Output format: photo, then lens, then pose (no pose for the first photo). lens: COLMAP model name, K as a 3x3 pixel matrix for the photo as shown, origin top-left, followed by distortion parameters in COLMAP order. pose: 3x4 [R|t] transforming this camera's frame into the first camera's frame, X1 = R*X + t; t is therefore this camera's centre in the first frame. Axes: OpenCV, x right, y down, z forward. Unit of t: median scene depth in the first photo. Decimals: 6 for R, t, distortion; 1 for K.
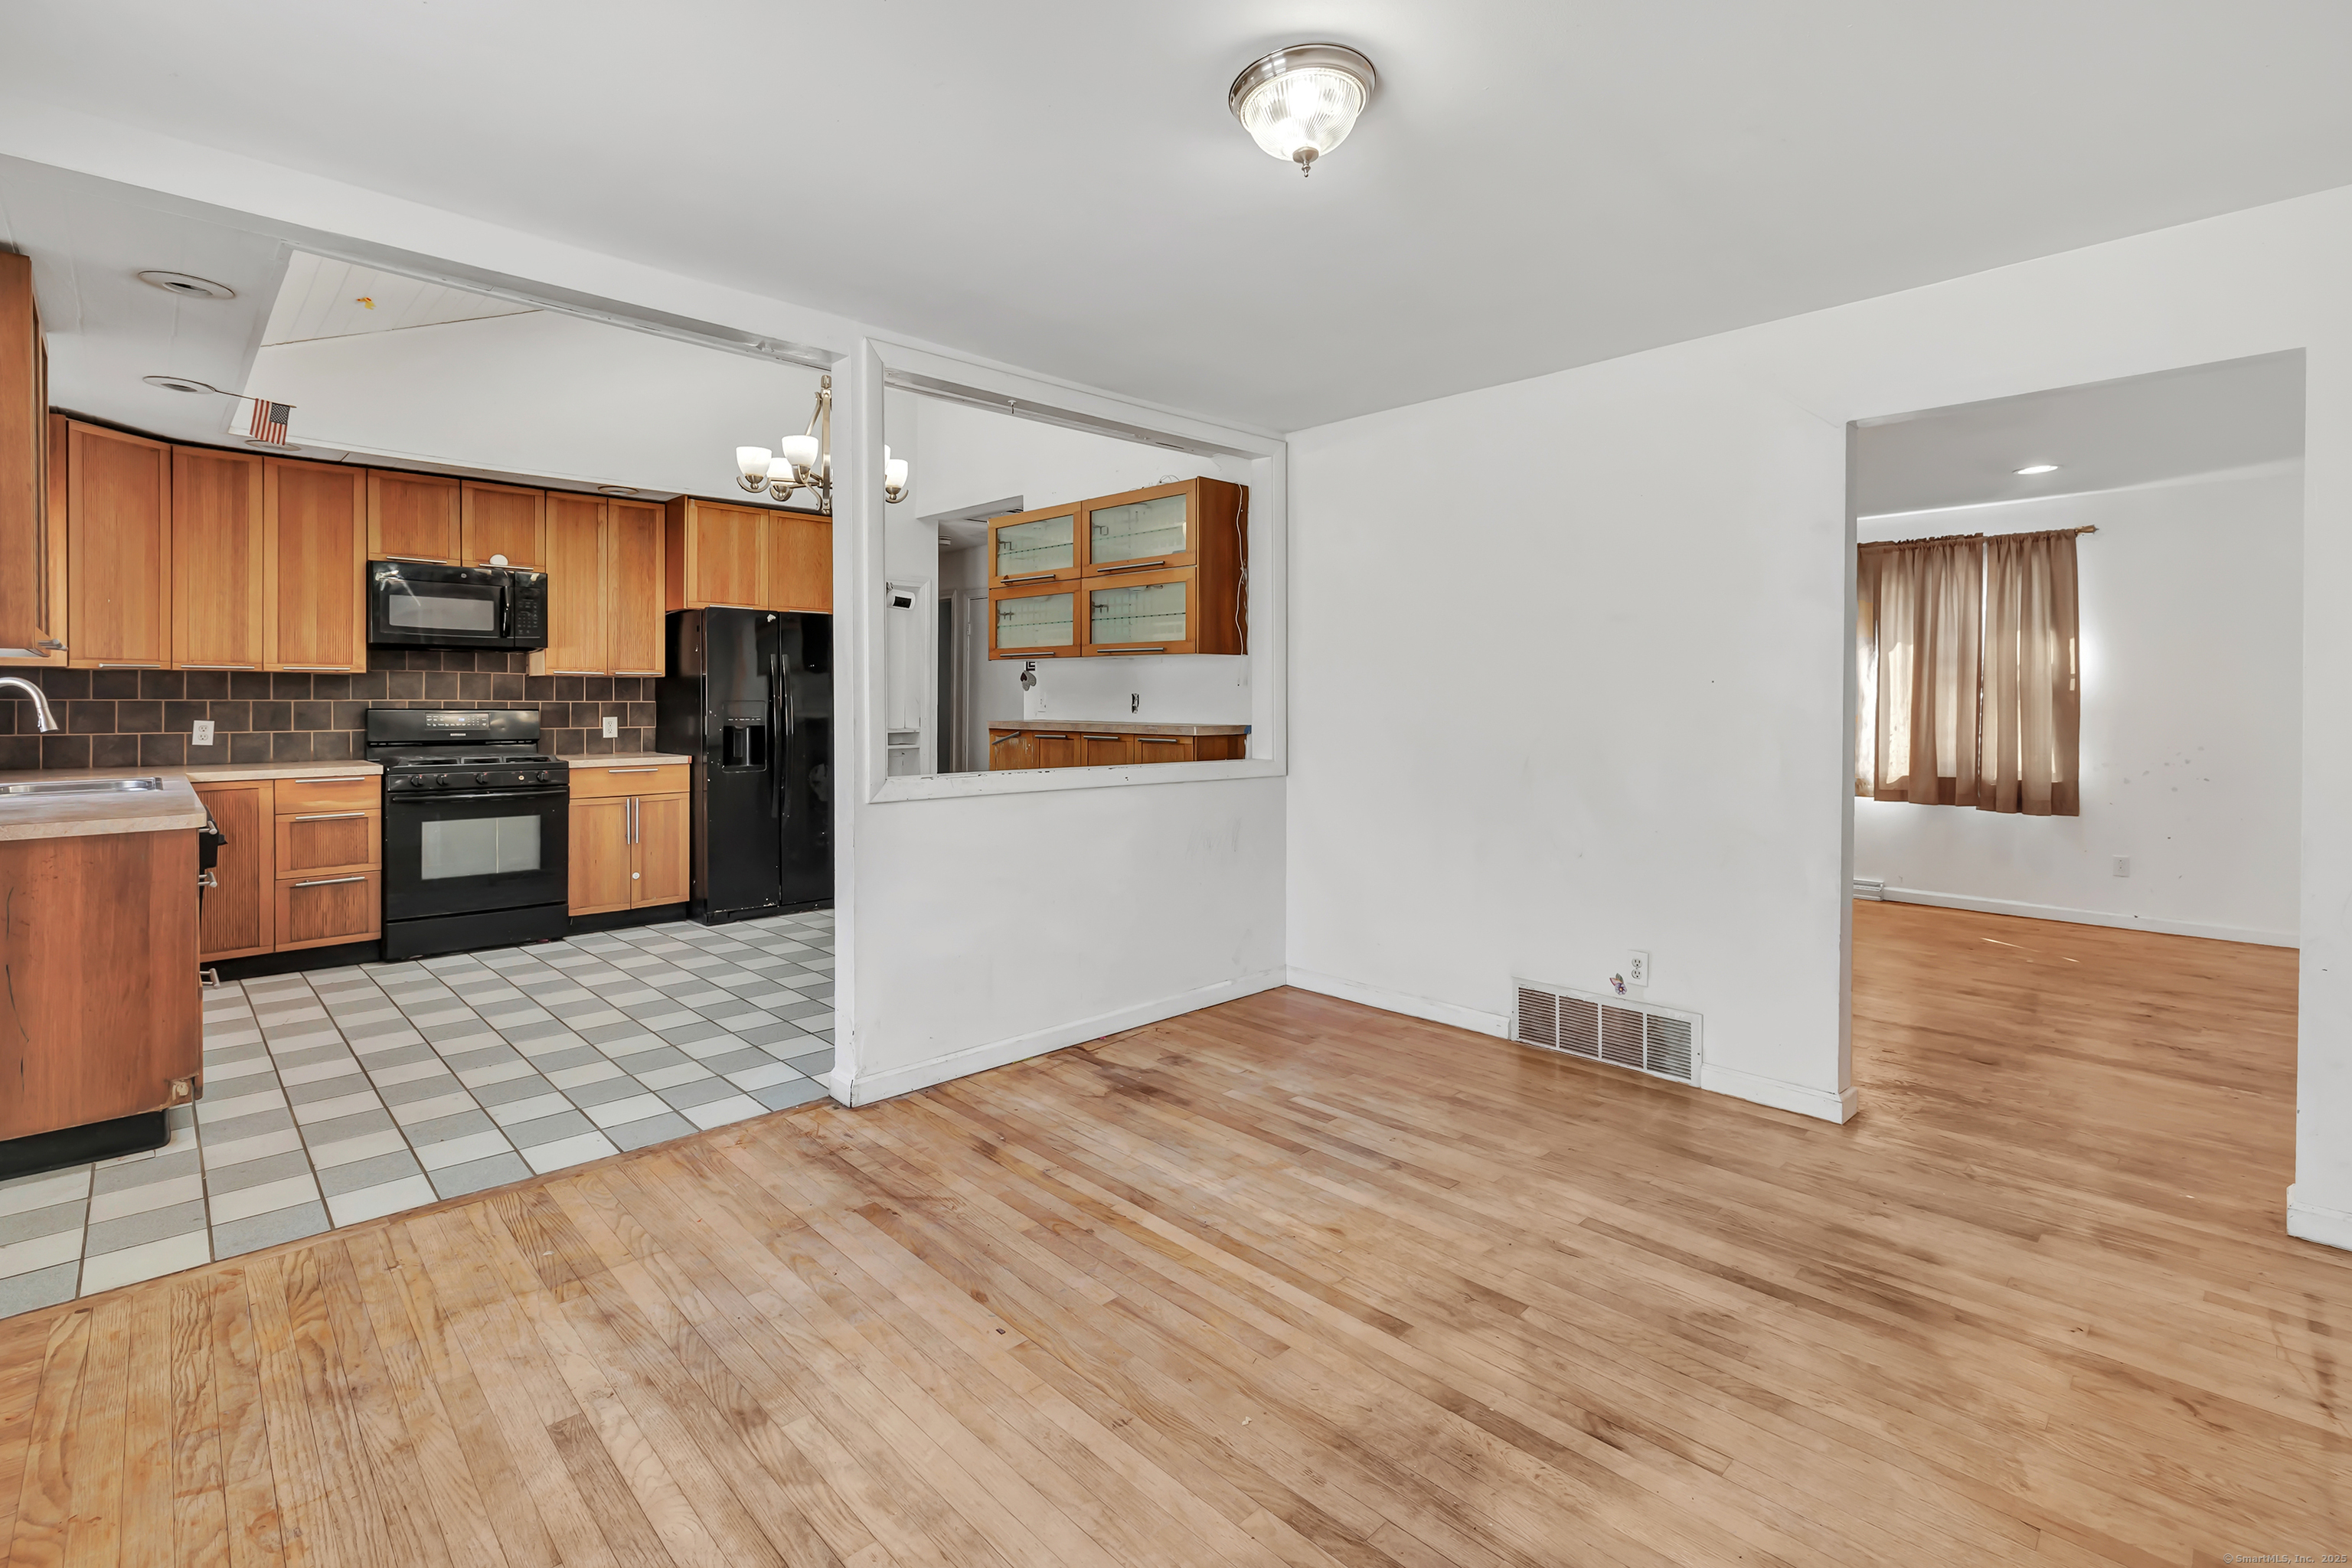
lens RADIAL K [[1346.1, 0, 1252.0], [0, 1346.1, 715.6], [0, 0, 1]] dist [0.005179, -0.000657]
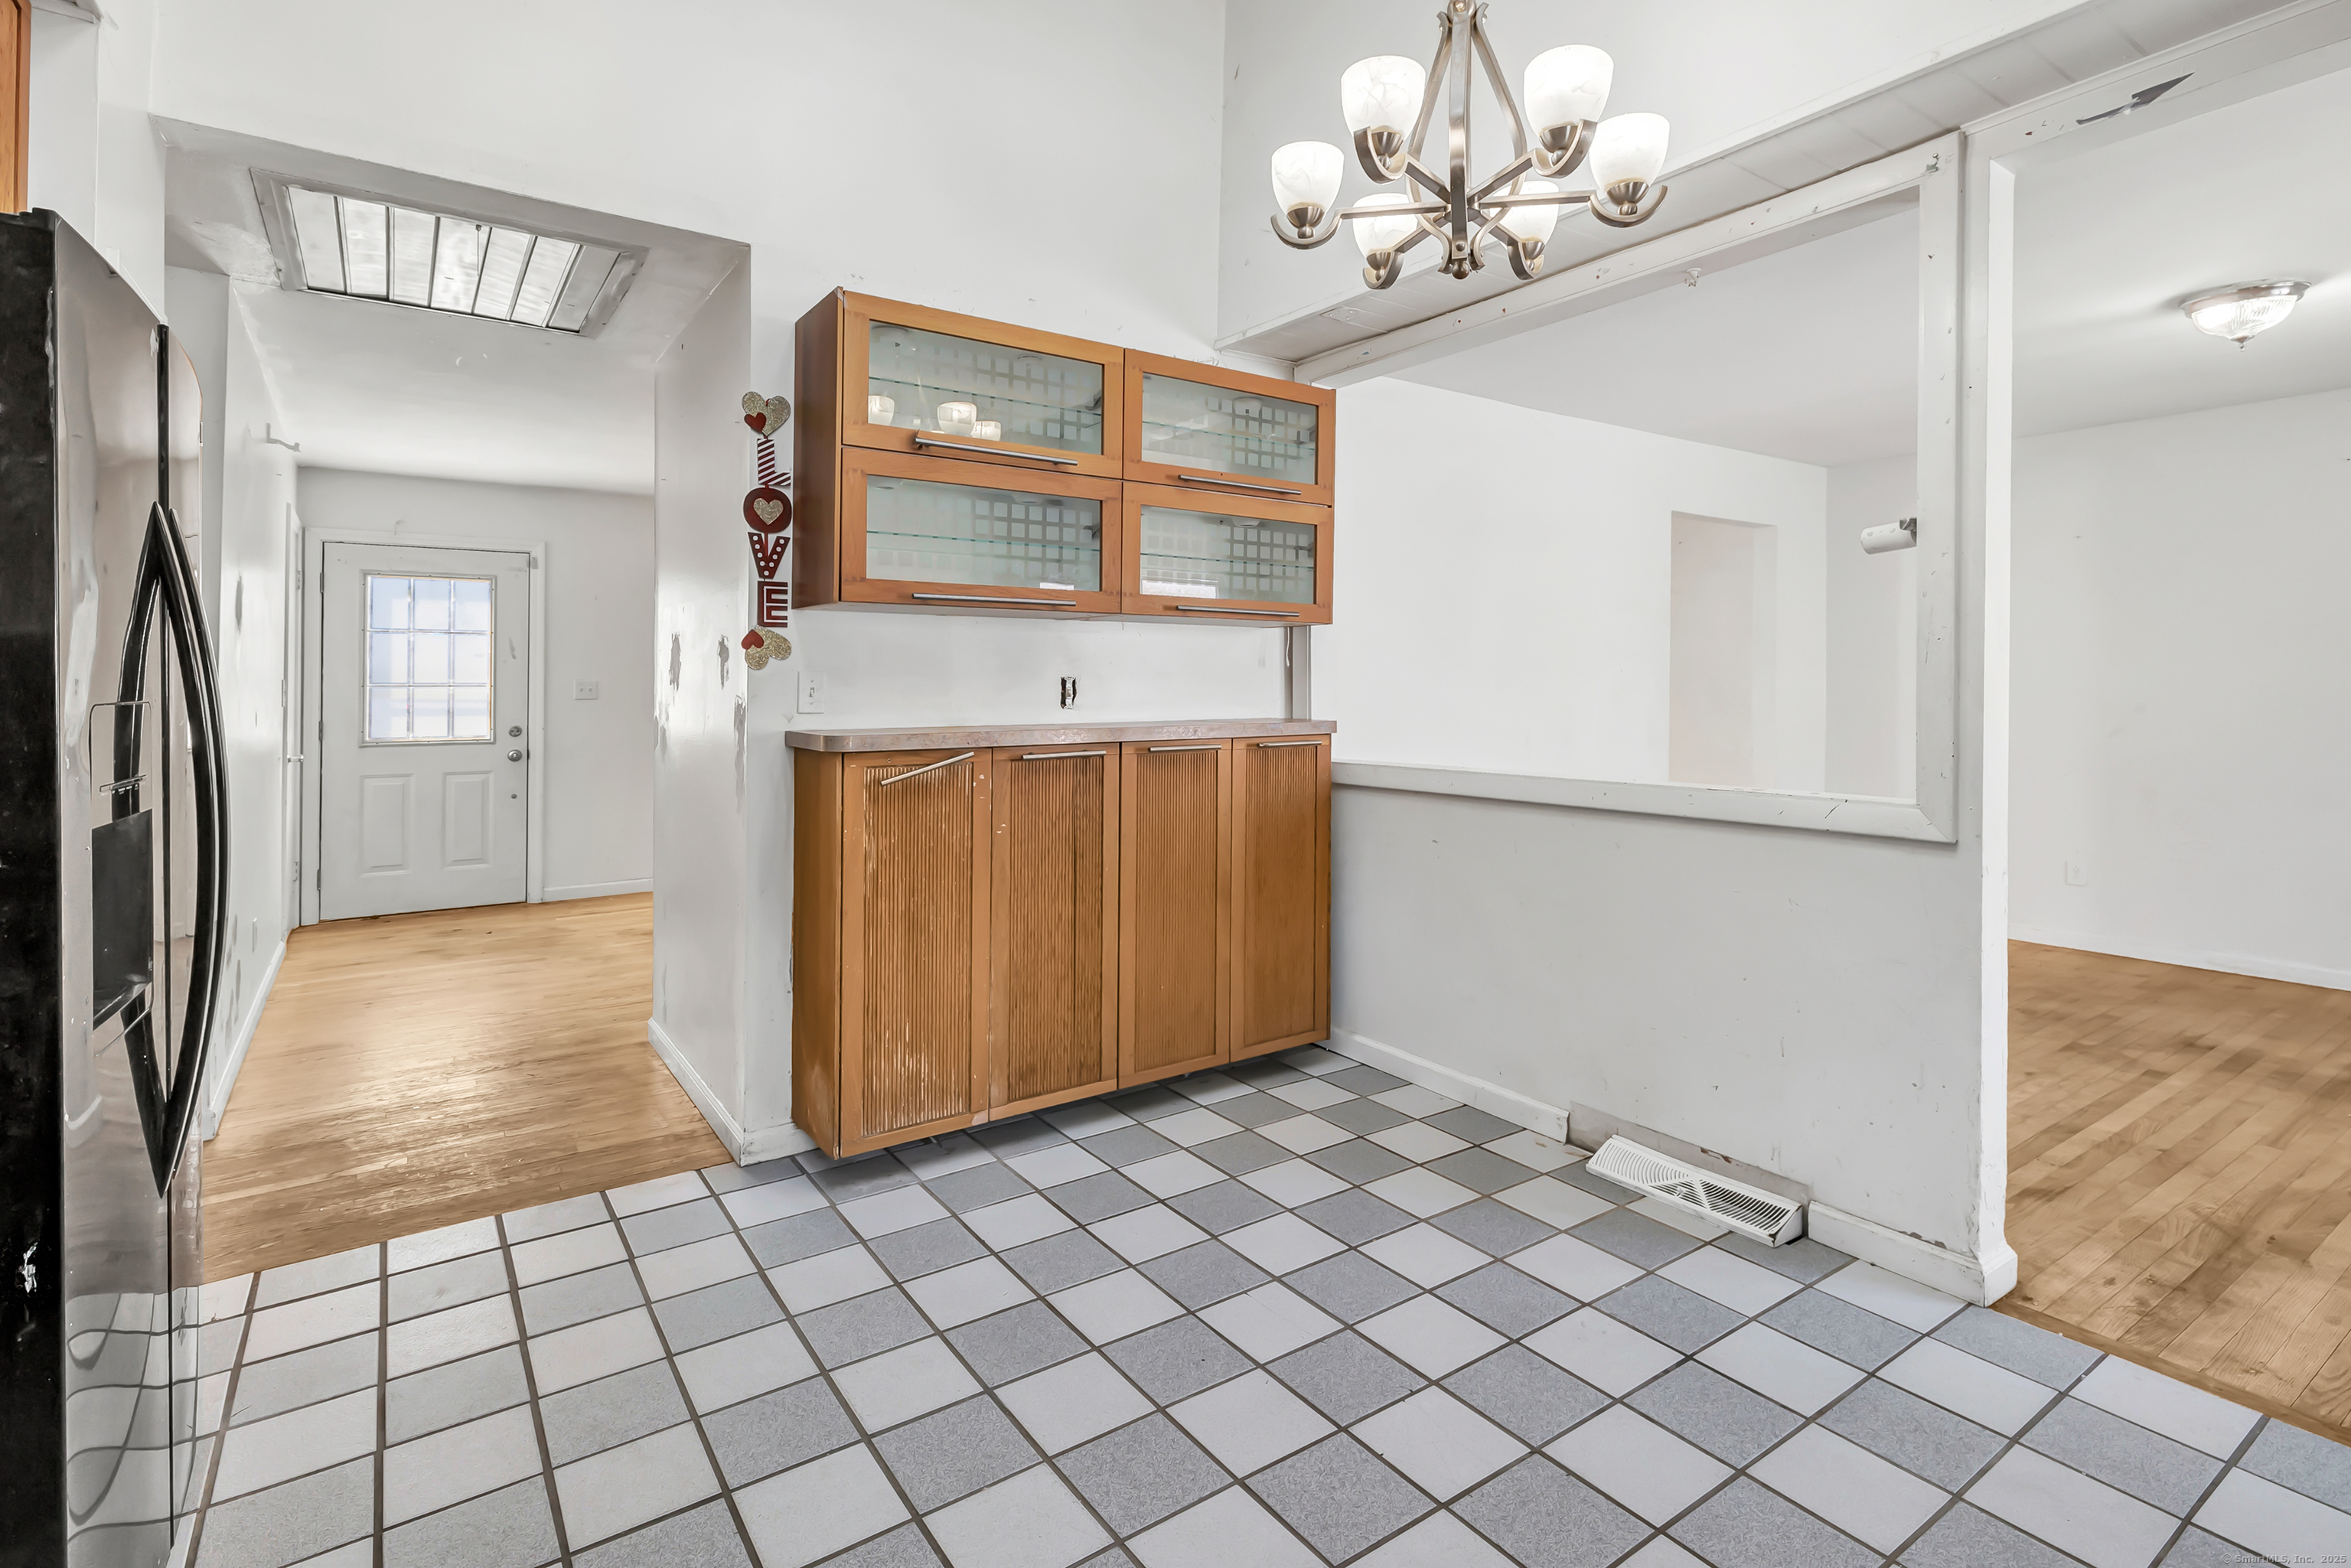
lens RADIAL K [[1102.5, 0, 1240.0], [0, 1102.5, 701.1], [0, 0, 1]] dist [-0.012043, 0.002852]
pose [[0.093386, -0.004975, 0.995618, -0.900288], [0.018548, 0.999823, 0.003256, -0.009347], [-0.995457, 0.018163, 0.093462, 1.367932]]
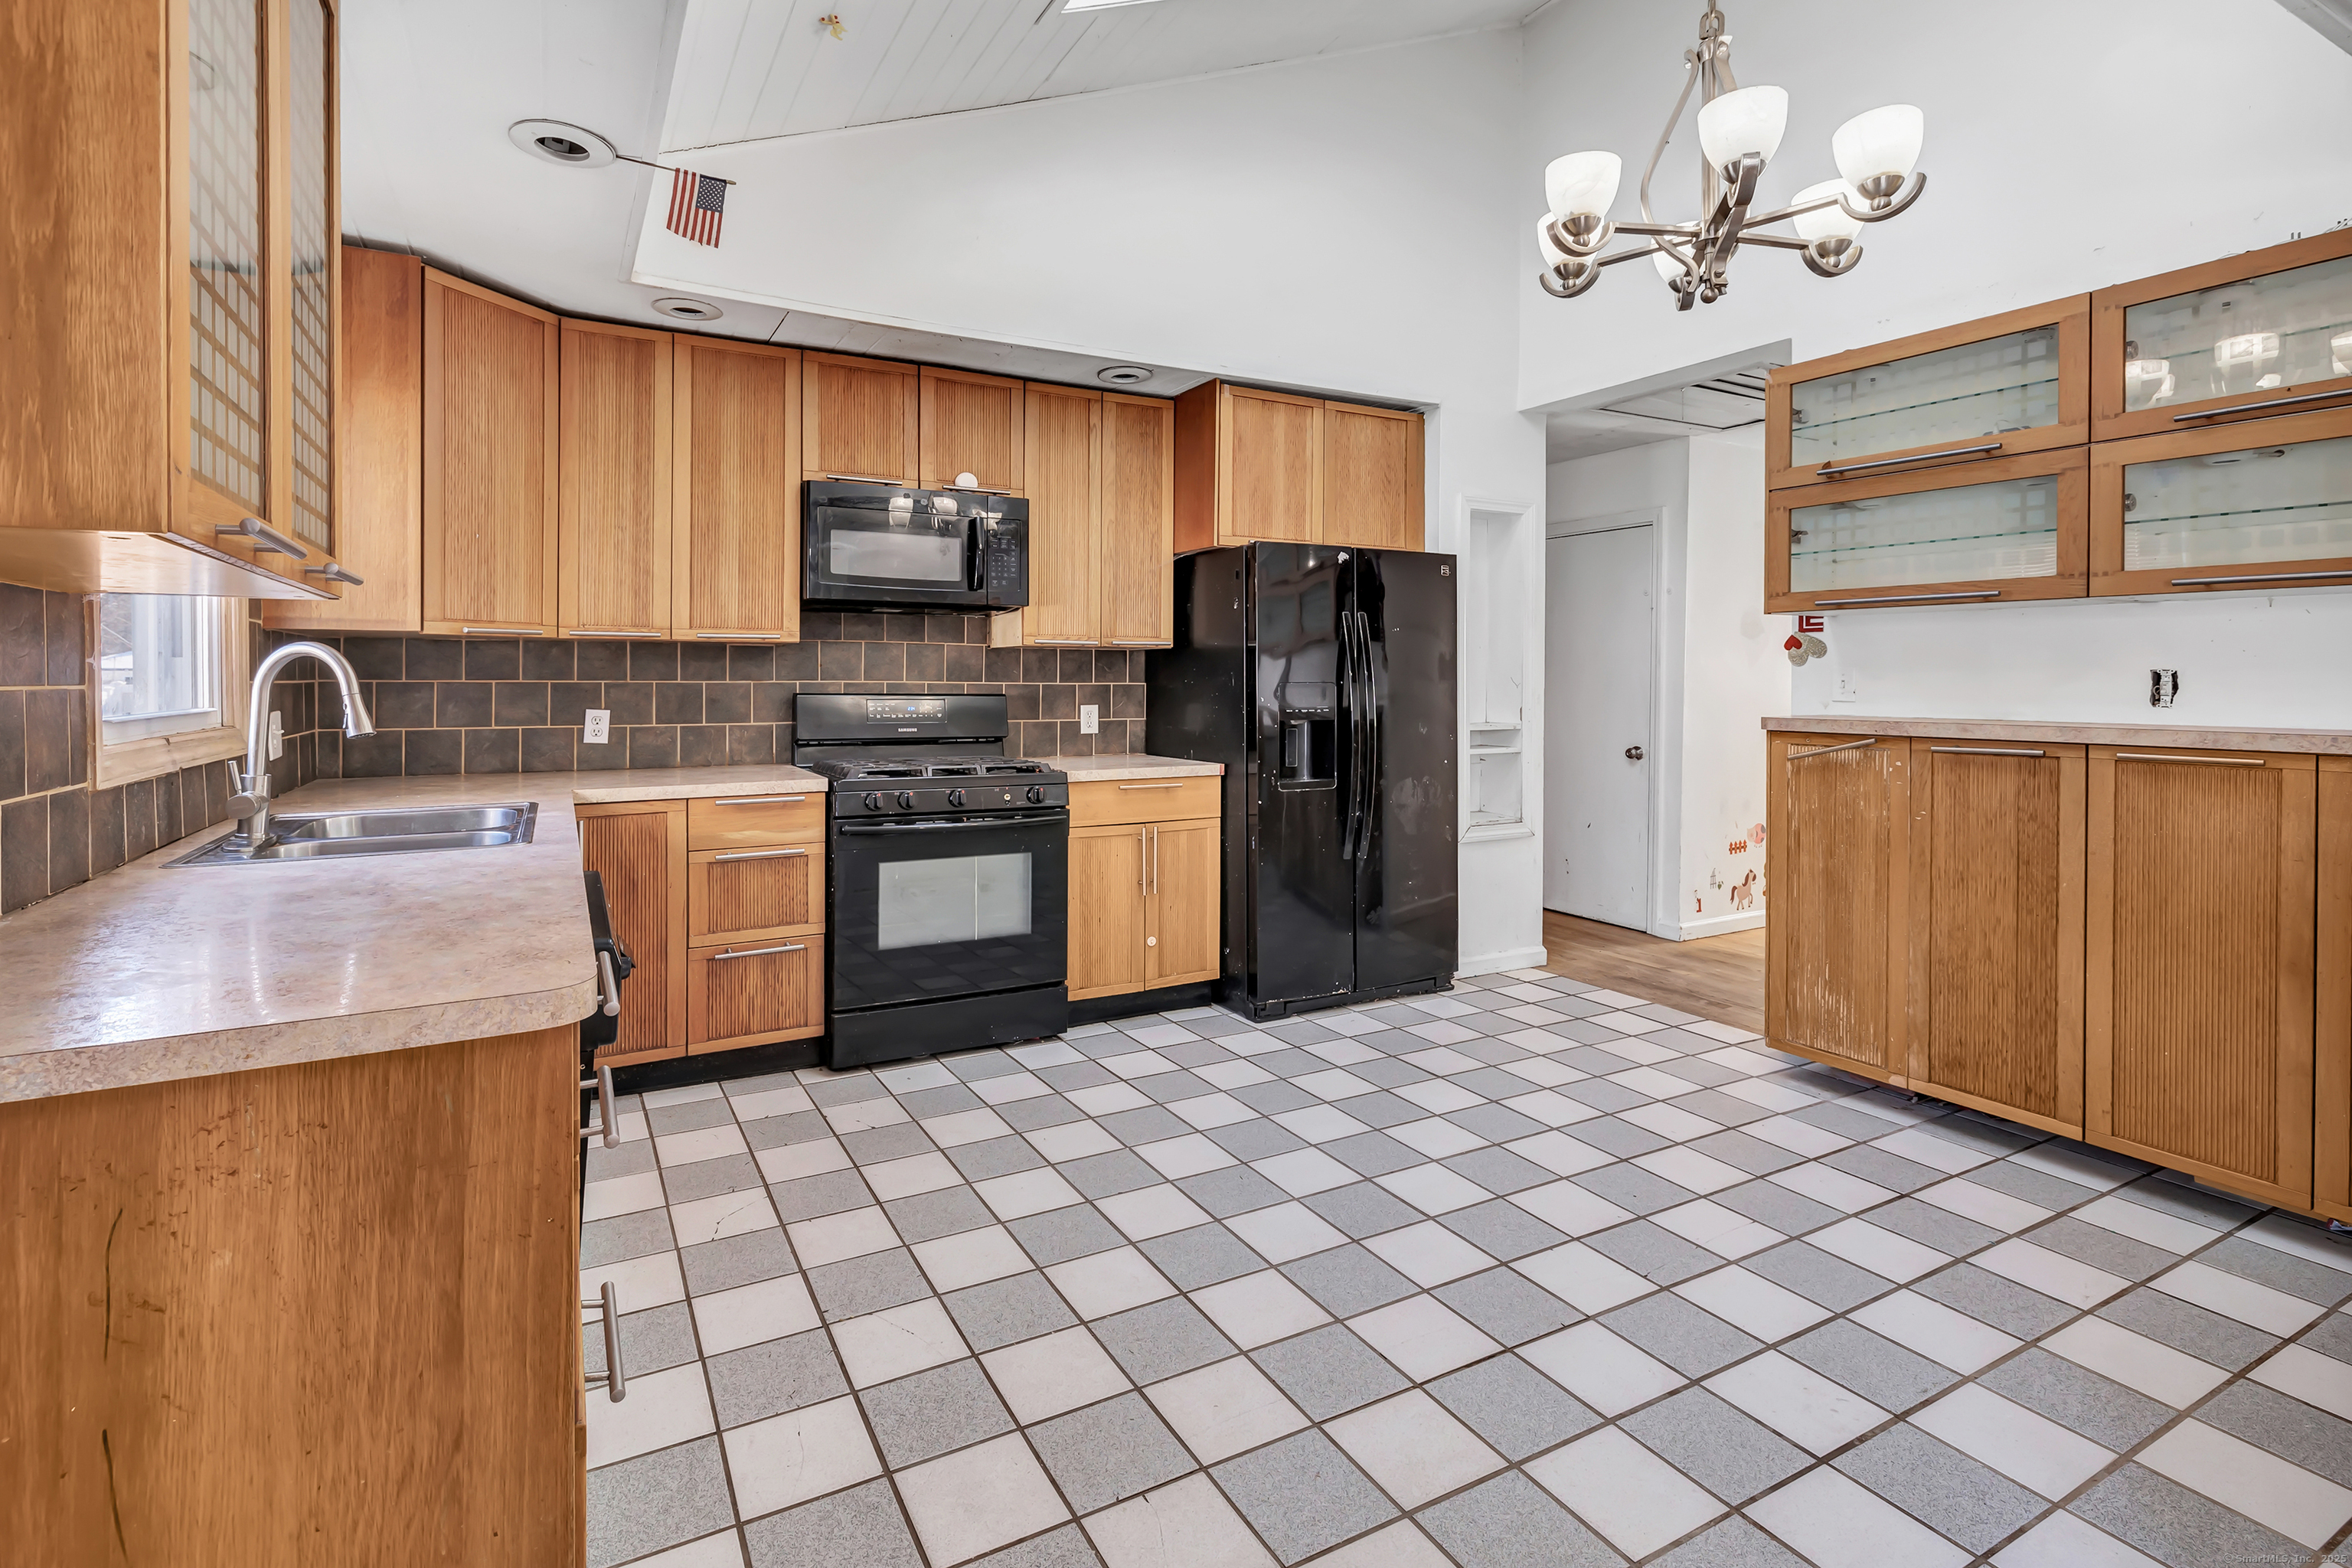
lens RADIAL K [[1091.2, 0, 1109.3], [0, 1091.2, 686.9], [0, 0, 1]] dist [0.005200, -0.002174]
pose [[0.975028, 0.001881, -0.222076, -0.586269], [-0.003242, 0.999978, -0.005761, -0.009041], [0.222060, 0.006337, 0.975012, 0.758070]]
